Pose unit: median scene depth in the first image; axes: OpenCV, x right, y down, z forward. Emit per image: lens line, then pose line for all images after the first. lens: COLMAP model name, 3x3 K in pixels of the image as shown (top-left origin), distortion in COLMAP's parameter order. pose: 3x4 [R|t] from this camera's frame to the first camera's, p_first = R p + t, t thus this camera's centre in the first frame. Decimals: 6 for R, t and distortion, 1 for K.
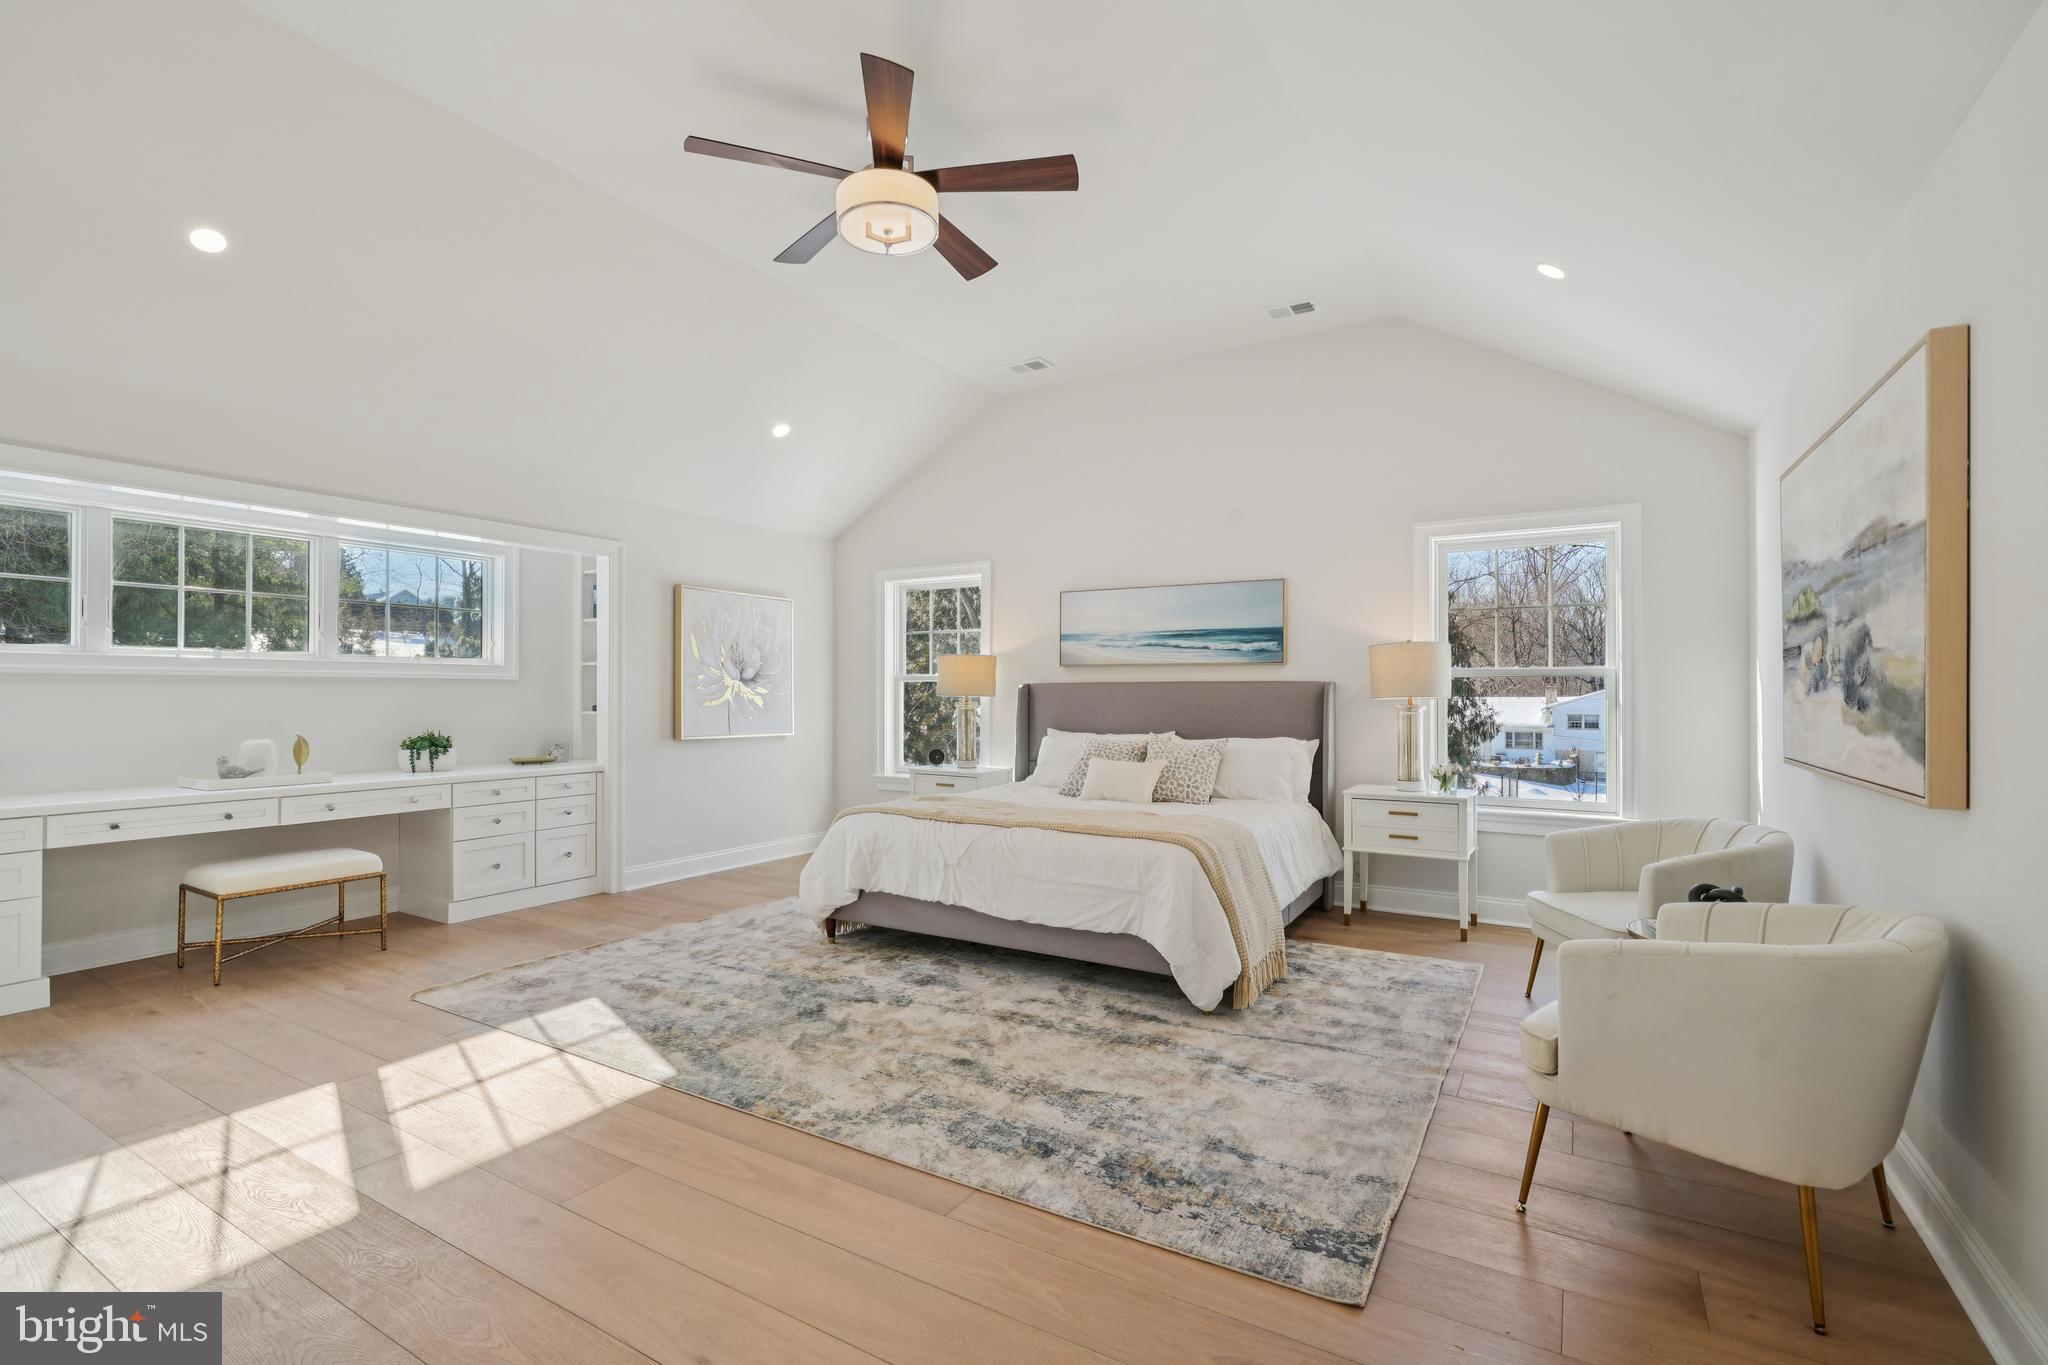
lens RADIAL K [[927.3, 0, 1038.6], [0, 927.3, 690.2], [0, 0, 1]] dist [0.000185, 0.000115]
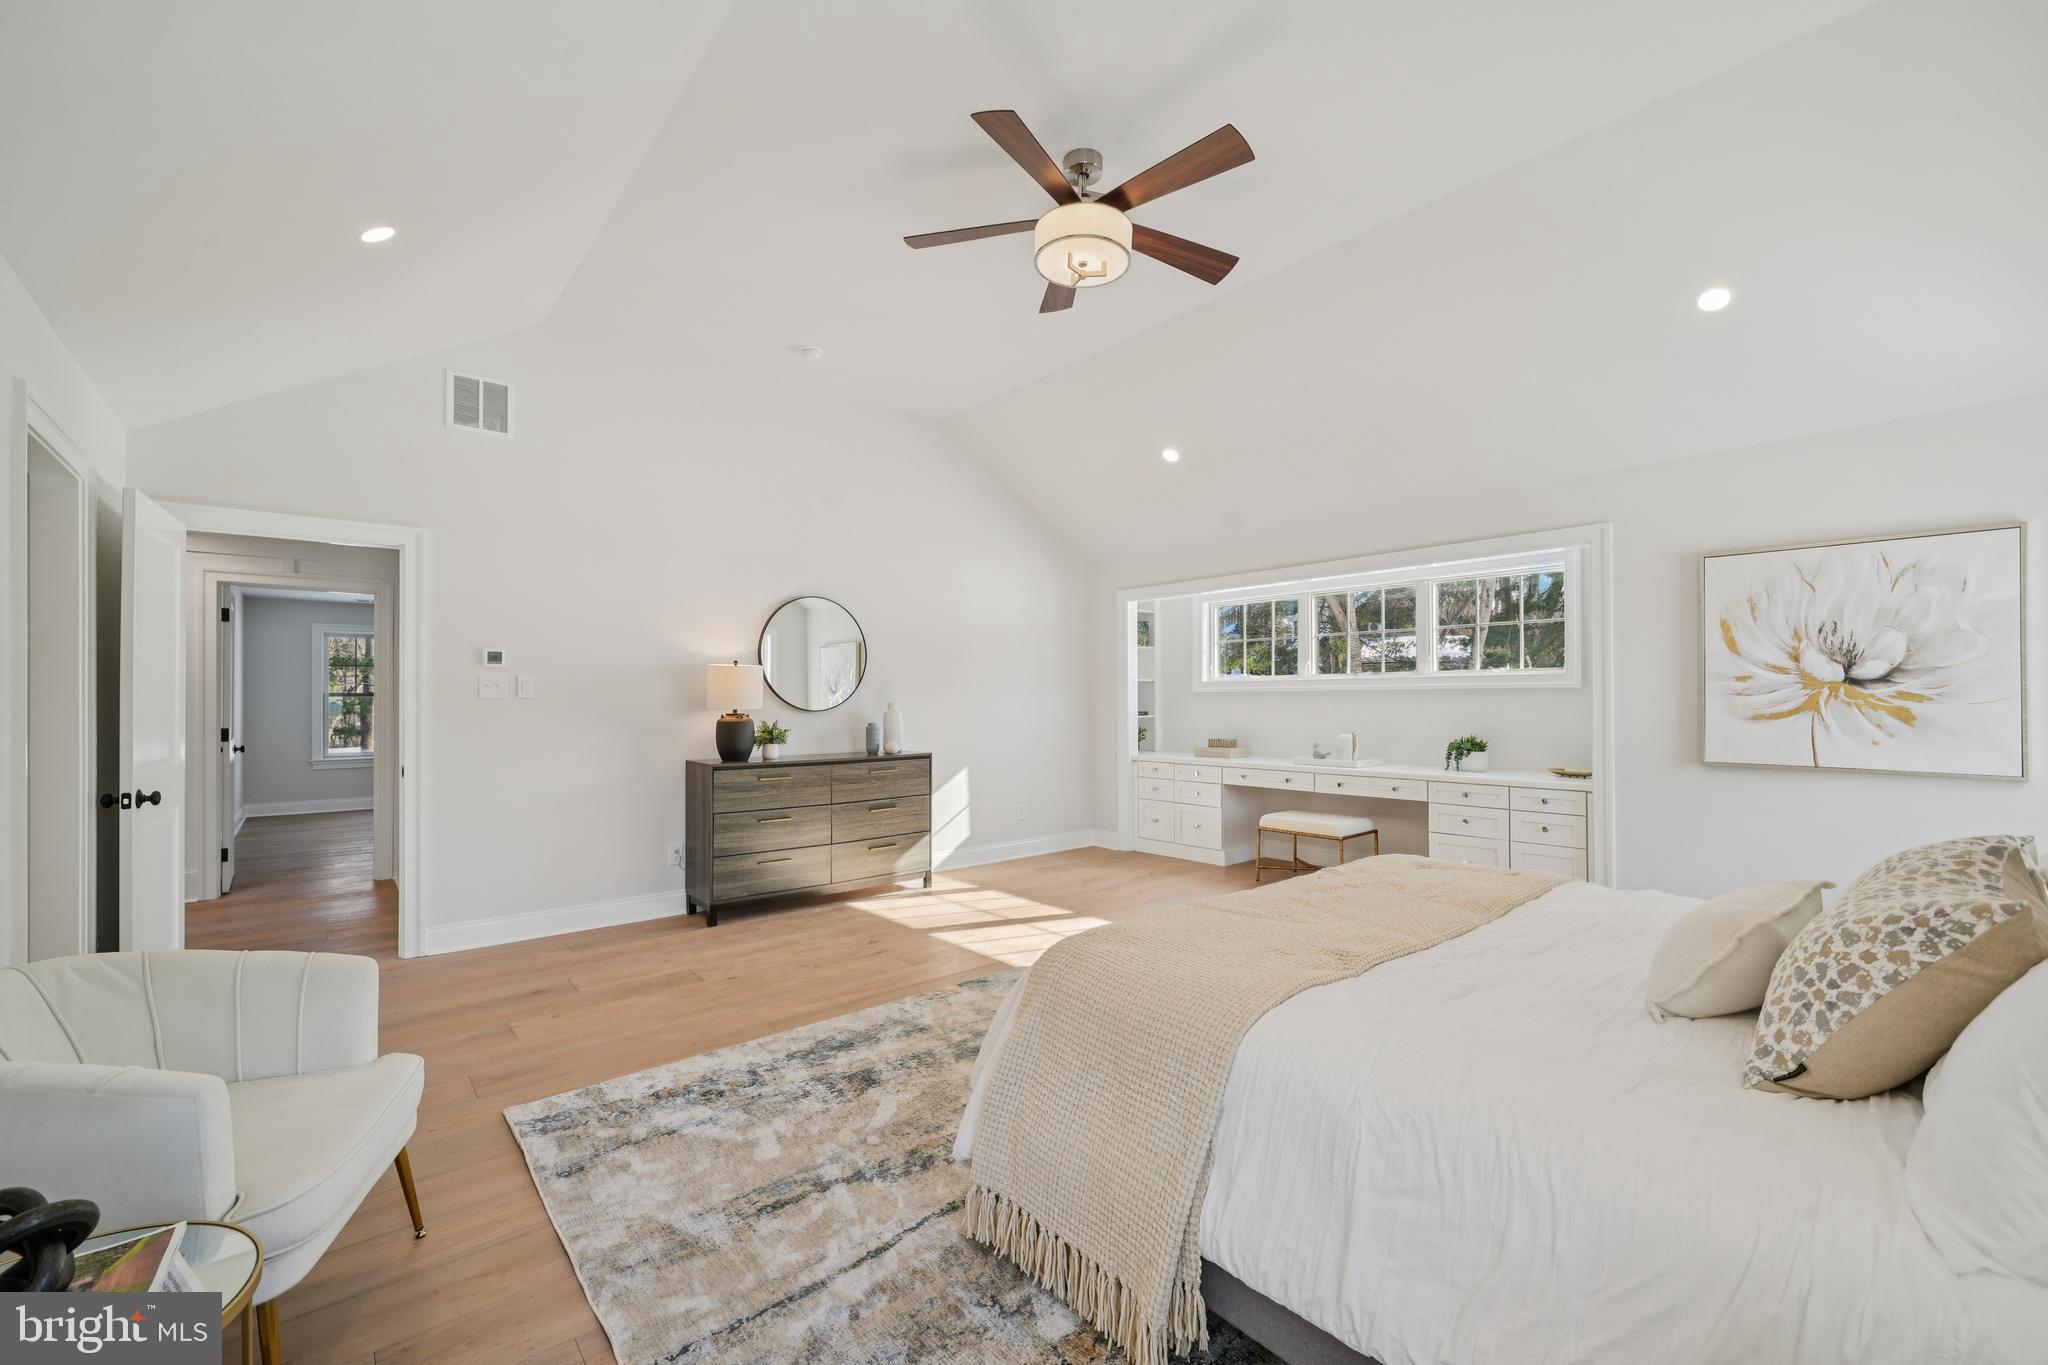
lens RADIAL K [[841.3, 0, 1033.4], [0, 841.3, 689.5], [0, 0, 1]] dist [-0.001897, 0.000182]
pose [[-0.326136, -0.015963, -0.945188, 0.502527], [0.004534, 0.999820, -0.018450, 0.004188], [0.945312, -0.010303, -0.326004, 0.853756]]
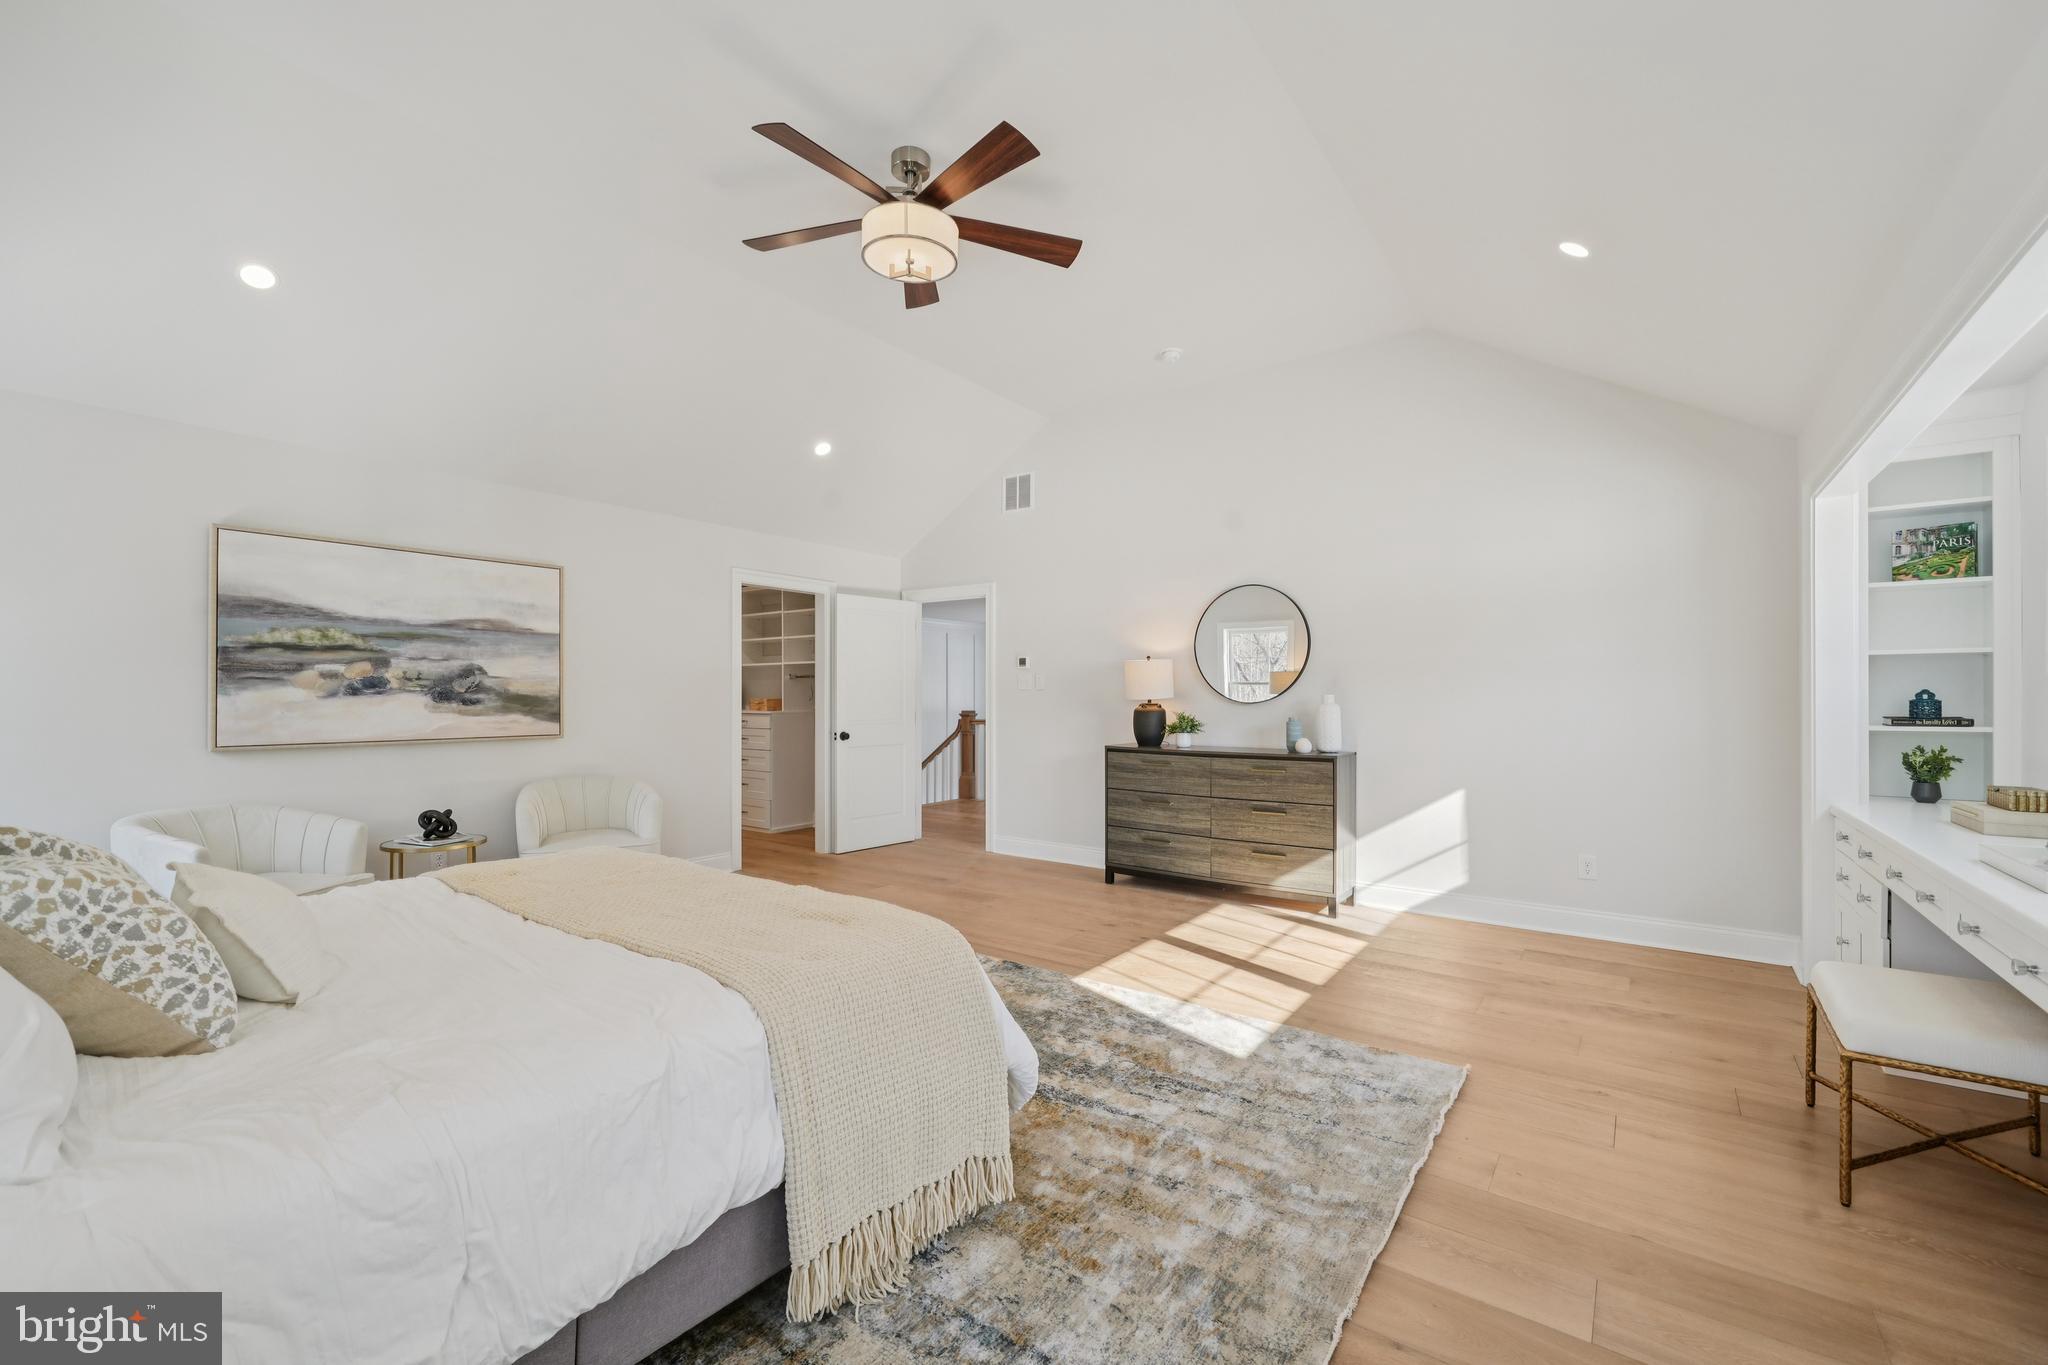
lens RADIAL K [[841.3, 0, 1015.5], [0, 841.3, 690.2], [0, 0, 1]] dist [-0.001897, 0.000182]
pose [[-0.993728, -0.007513, 0.111573, -0.266252], [-0.008118, 0.999955, -0.004970, 0.002238], [-0.111531, -0.005845, -0.993744, 1.316612]]
